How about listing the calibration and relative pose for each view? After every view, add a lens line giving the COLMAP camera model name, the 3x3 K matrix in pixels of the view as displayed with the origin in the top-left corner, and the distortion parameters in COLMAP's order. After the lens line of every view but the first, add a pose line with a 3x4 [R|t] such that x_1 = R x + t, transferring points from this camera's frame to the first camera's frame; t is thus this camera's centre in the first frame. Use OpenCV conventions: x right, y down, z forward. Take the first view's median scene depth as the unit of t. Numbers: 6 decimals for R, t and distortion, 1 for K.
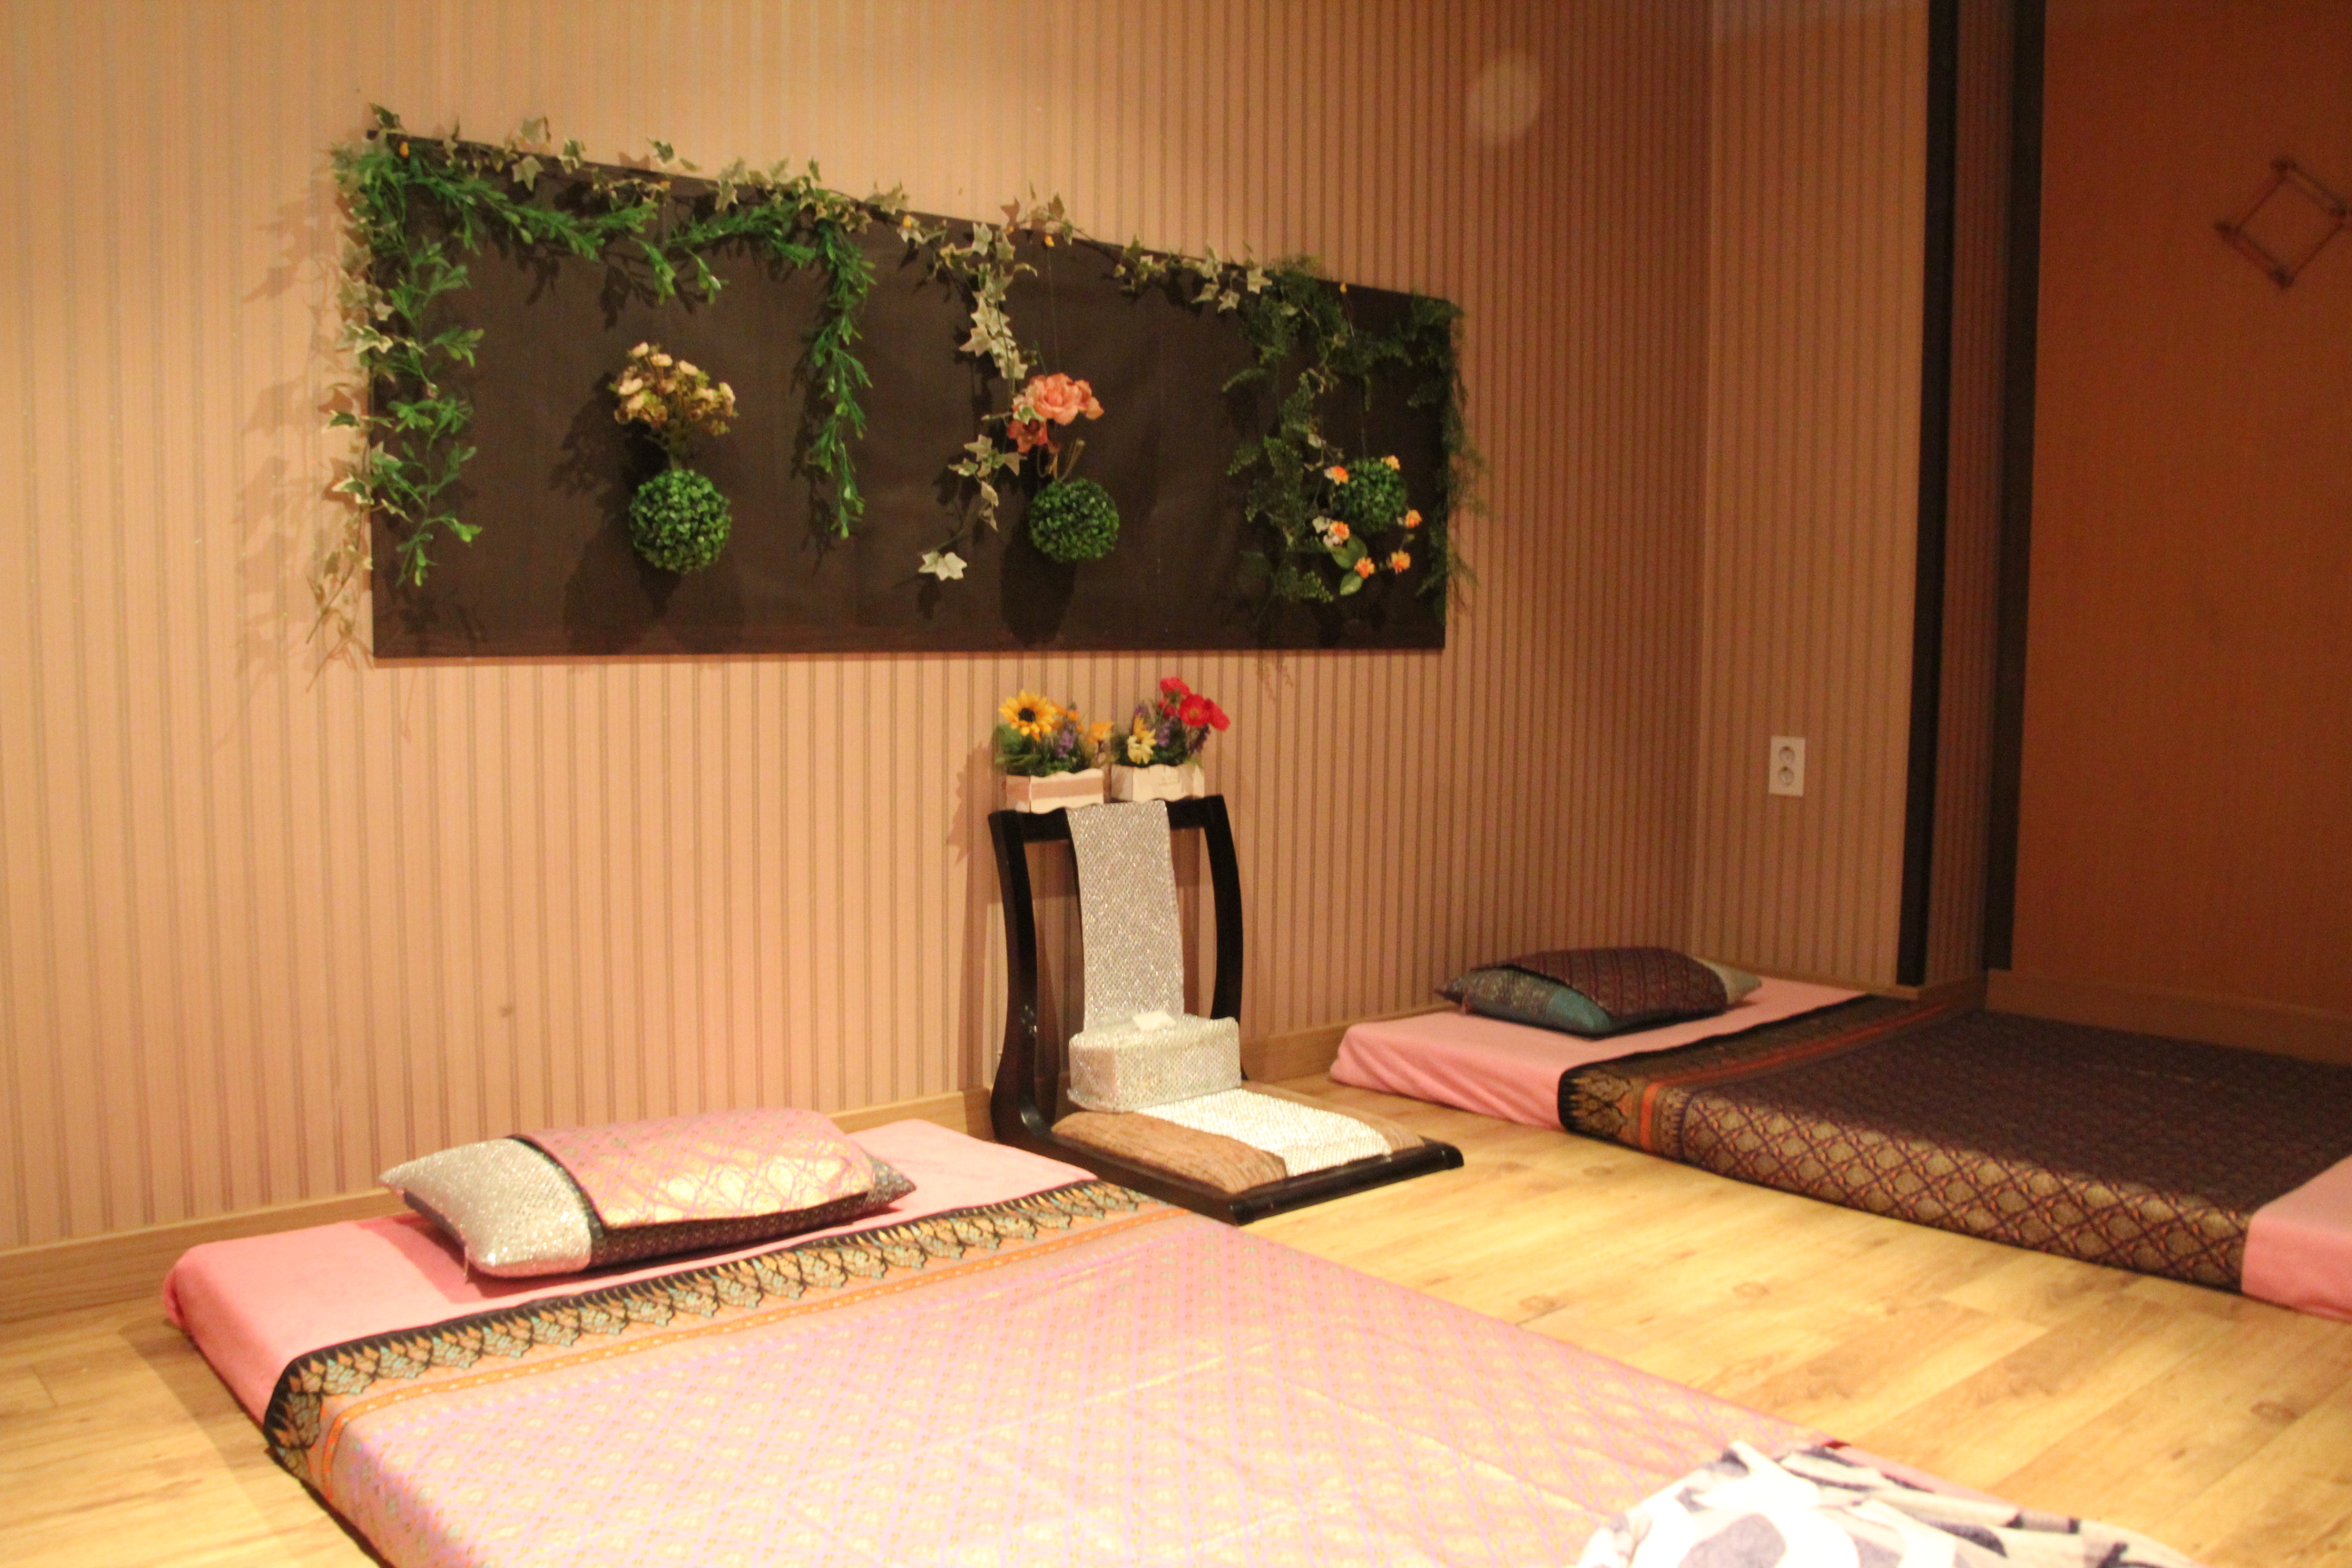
lens RADIAL K [[1936.5, 0, 1176.0], [0, 1936.5, 784.0], [0, 0, 1]] dist [-0.176392, 0.120311]
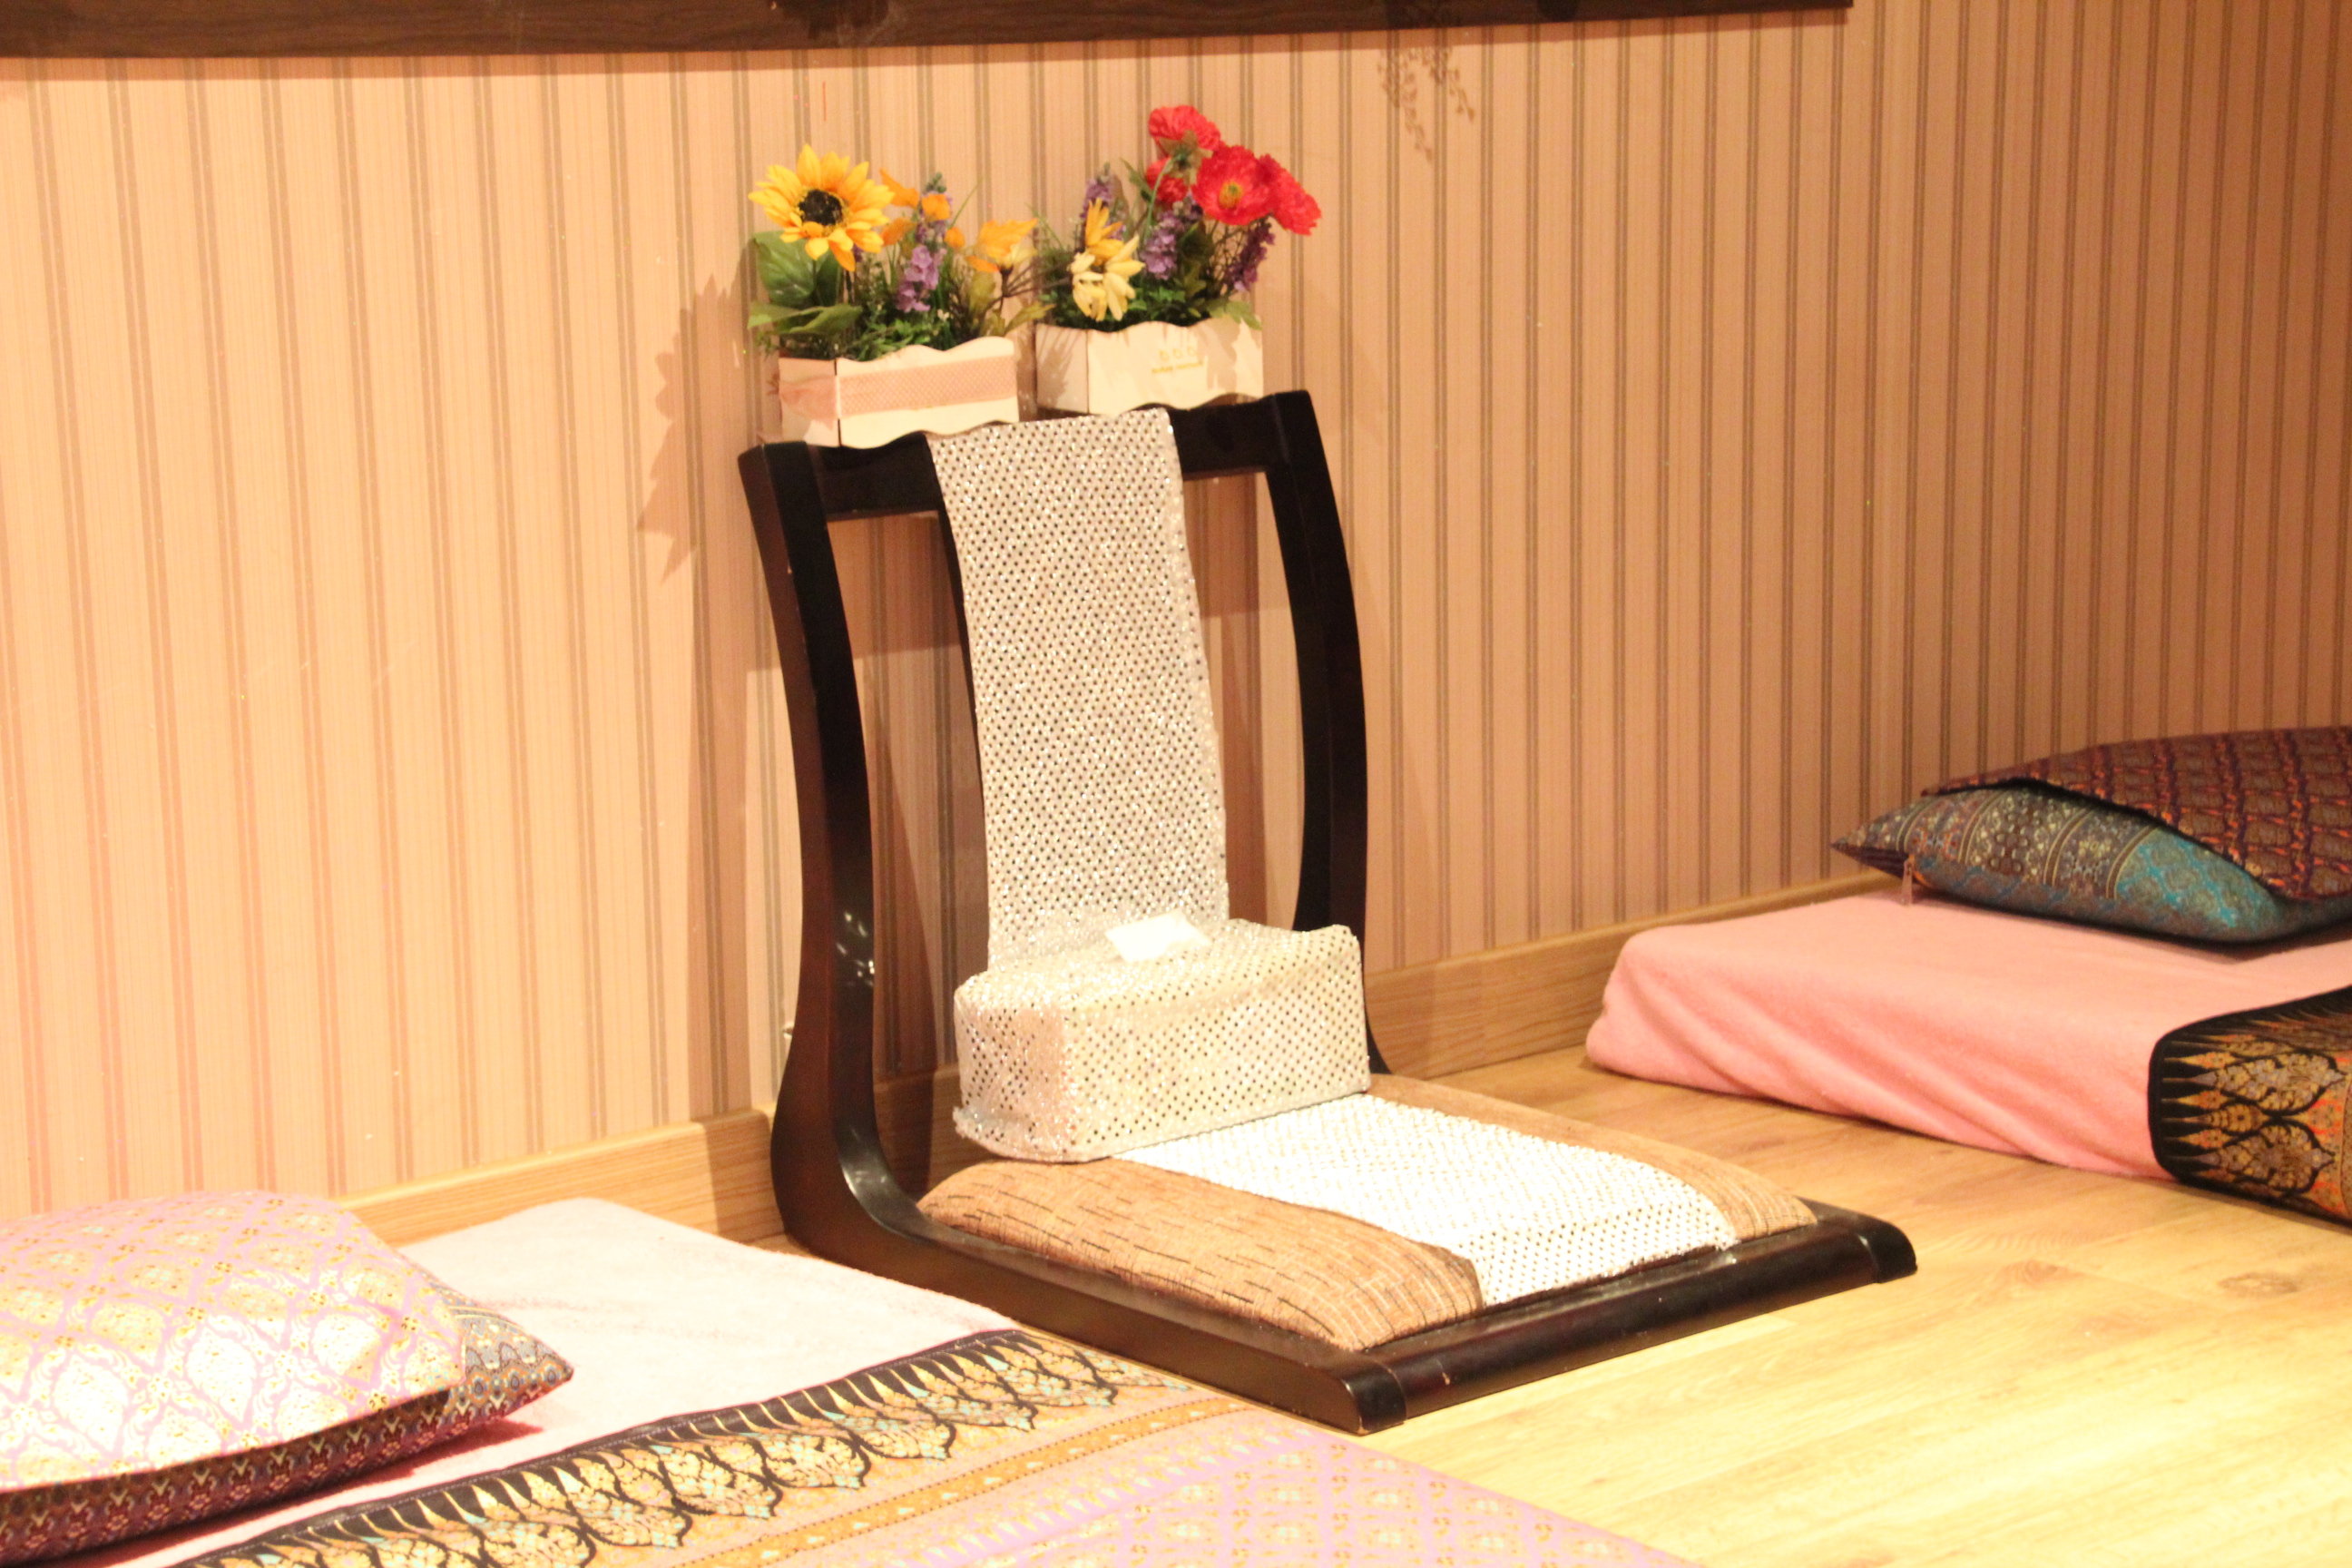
lens RADIAL K [[4401.2, 0, 1187.3], [0, 4401.2, 818.6], [0, 0, 1]] dist [0.351402, 0.278356]
pose [[0.999413, -0.030515, -0.015565, 0.011087], [0.031906, 0.994603, 0.098731, 0.002628], [0.012468, -0.099169, 0.994992, 0.052100]]
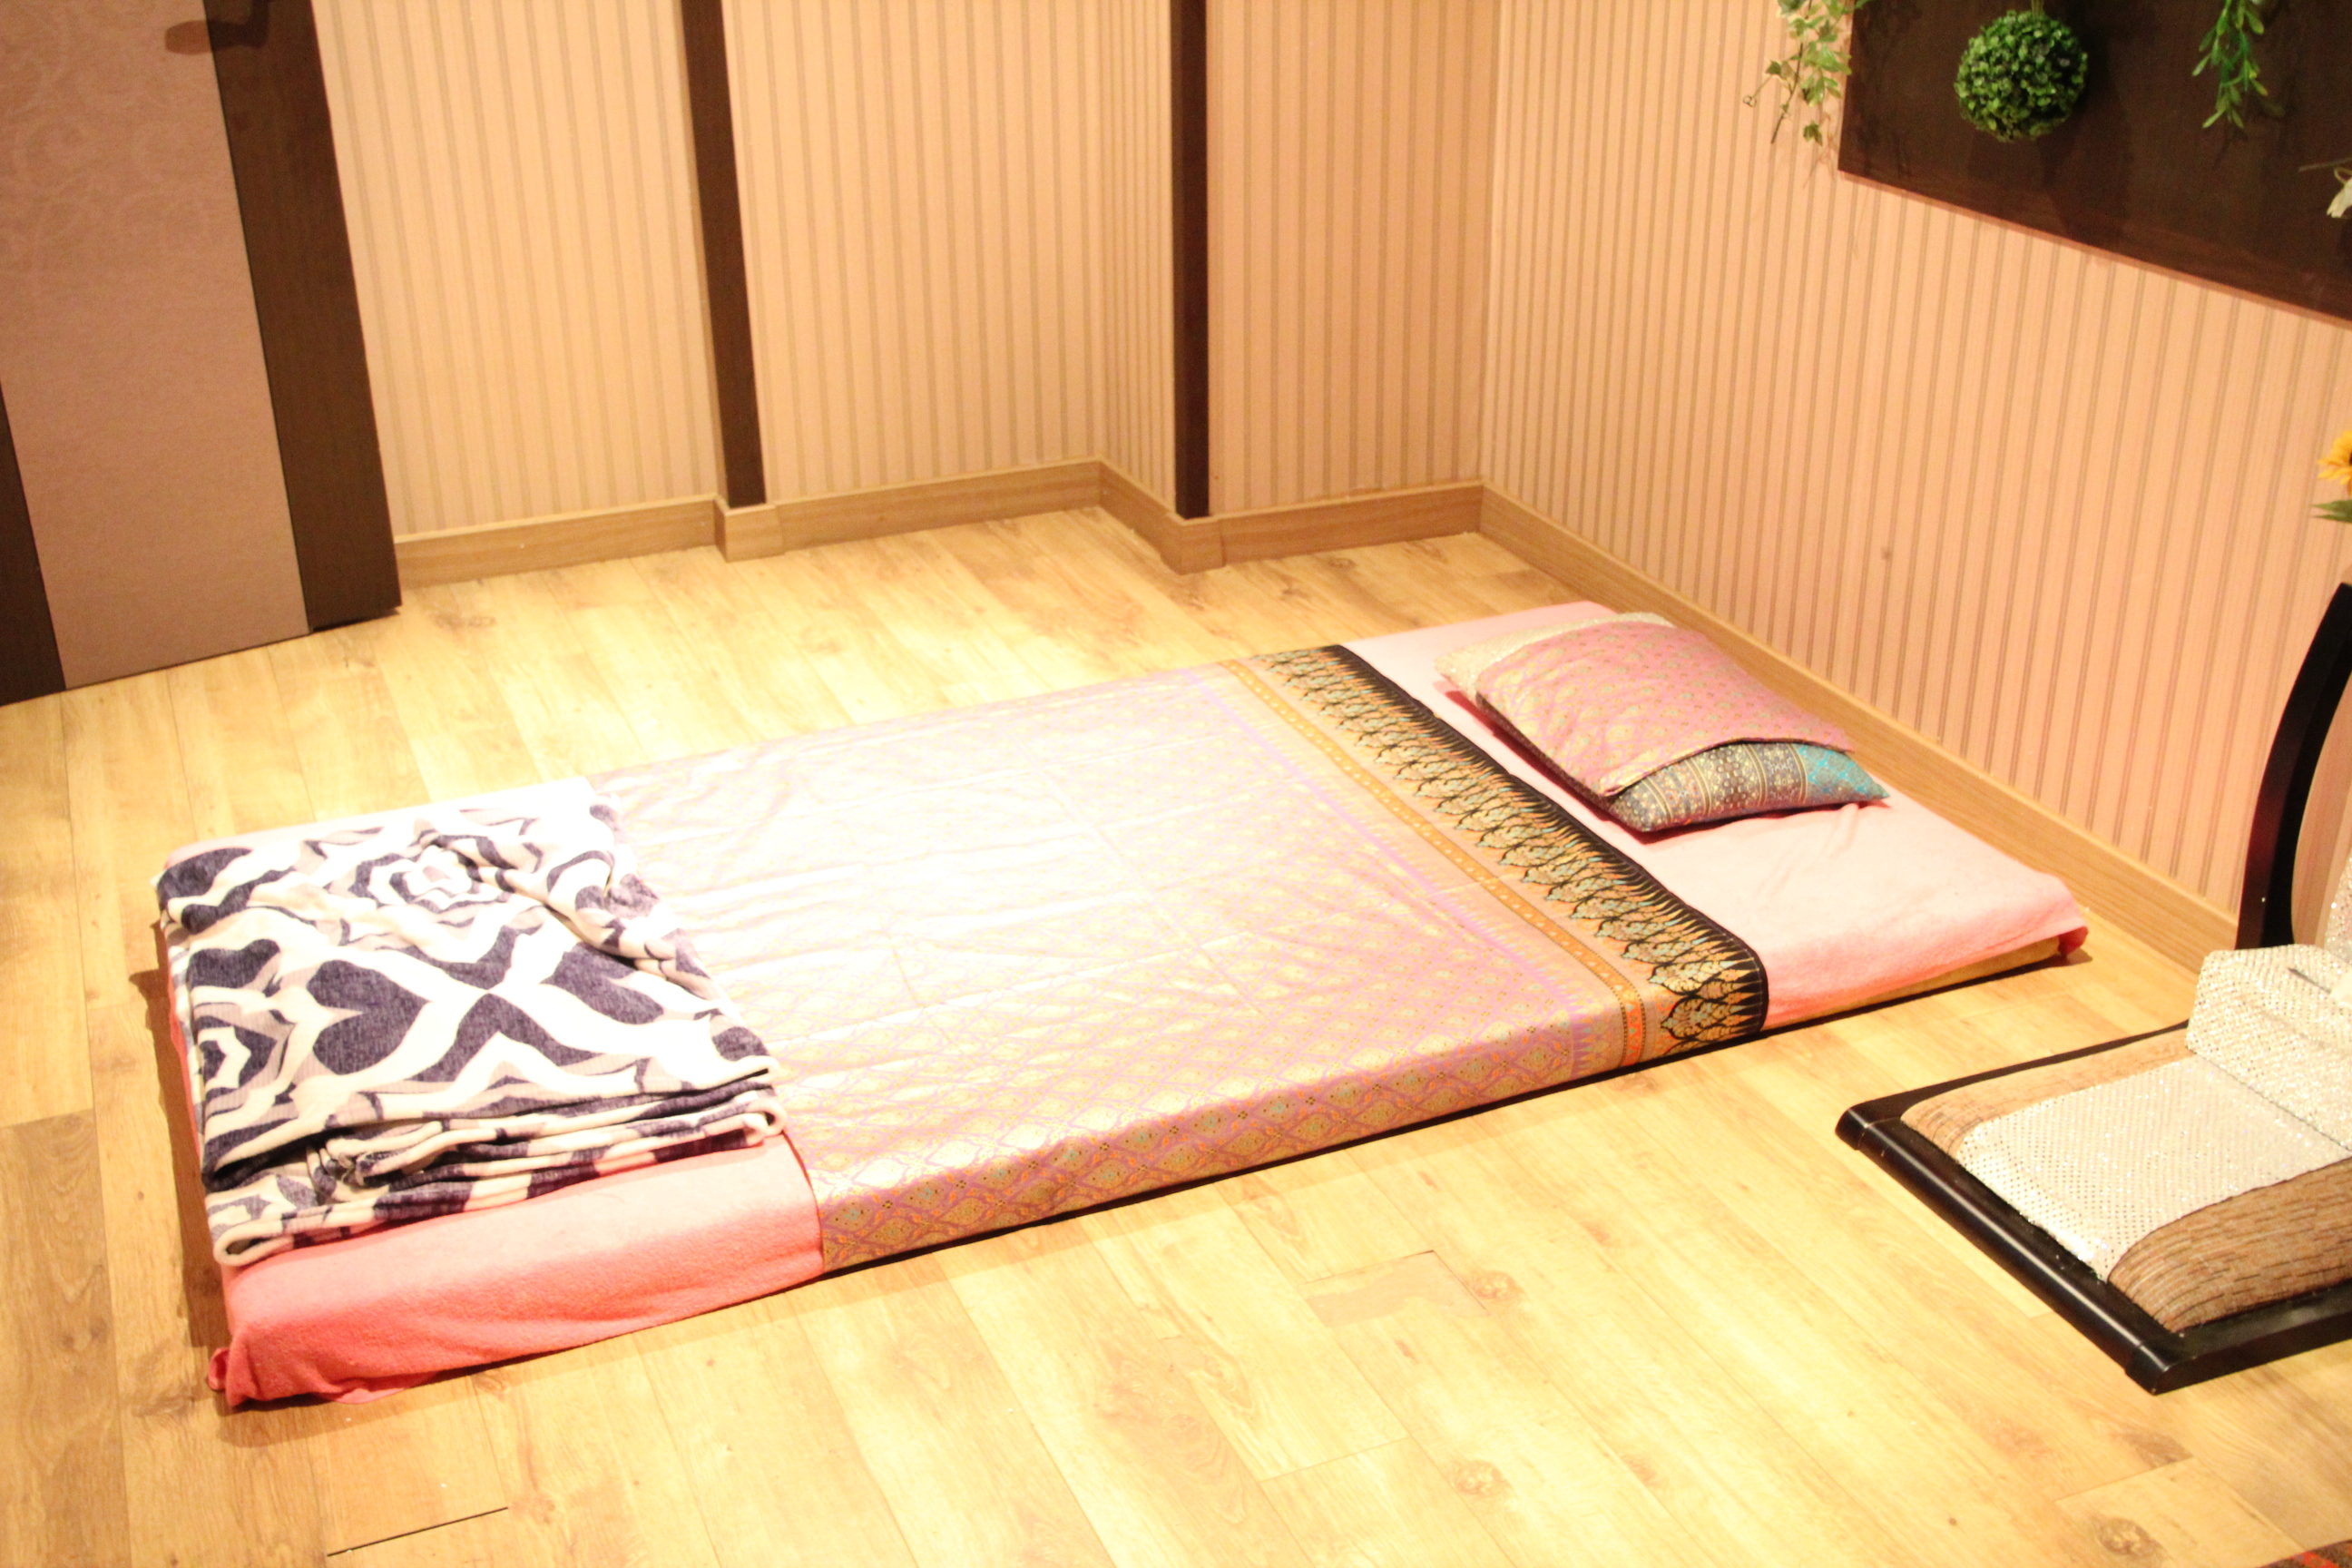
lens RADIAL K [[2591.0, 0, 1175.0], [0, 2591.0, 798.8], [0, 0, 1]] dist [-0.069472, 0.283592]
pose [[-0.297138, 0.400934, -0.866580, 0.821914], [-0.077944, 0.894357, 0.440511, -0.278197], [0.951648, 0.198437, -0.234498, 0.836536]]
